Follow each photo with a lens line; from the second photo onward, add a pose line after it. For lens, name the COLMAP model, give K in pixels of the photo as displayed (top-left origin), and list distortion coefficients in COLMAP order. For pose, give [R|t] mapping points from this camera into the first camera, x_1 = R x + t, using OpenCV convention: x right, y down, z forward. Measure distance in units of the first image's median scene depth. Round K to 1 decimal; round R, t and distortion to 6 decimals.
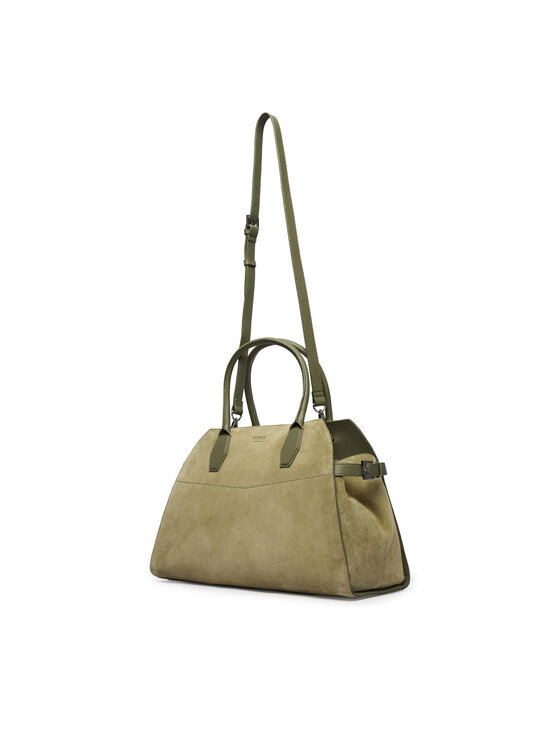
lens RADIAL K [[1006.0, 0, 280.0], [0, 1006.0, 373.0], [0, 0, 1]] dist [0.013834, 0.003022]
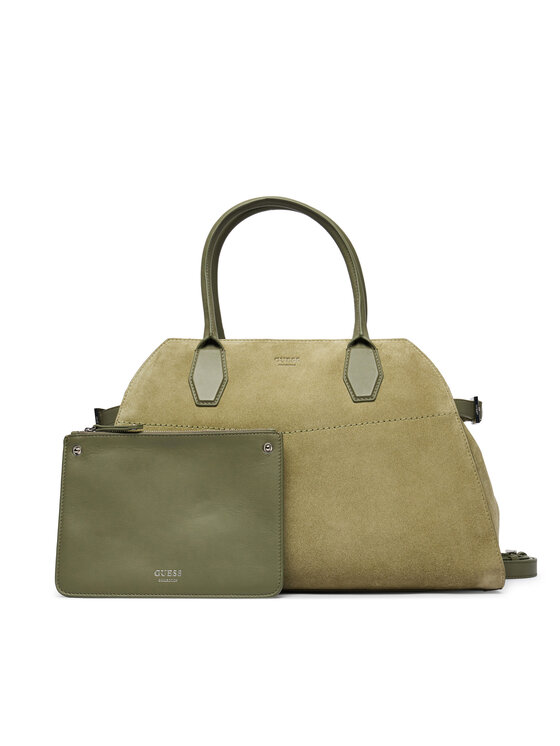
lens RADIAL K [[1006.0, 0, 280.0], [0, 1006.0, 373.0], [0, 0, 1]] dist [0.013834, 0.003022]
pose [[0.694984, 0.068533, 0.715752, -0.503963], [-0.075238, 0.996914, -0.022399, 0.094397], [-0.715078, -0.038285, 0.697995, 0.585347]]
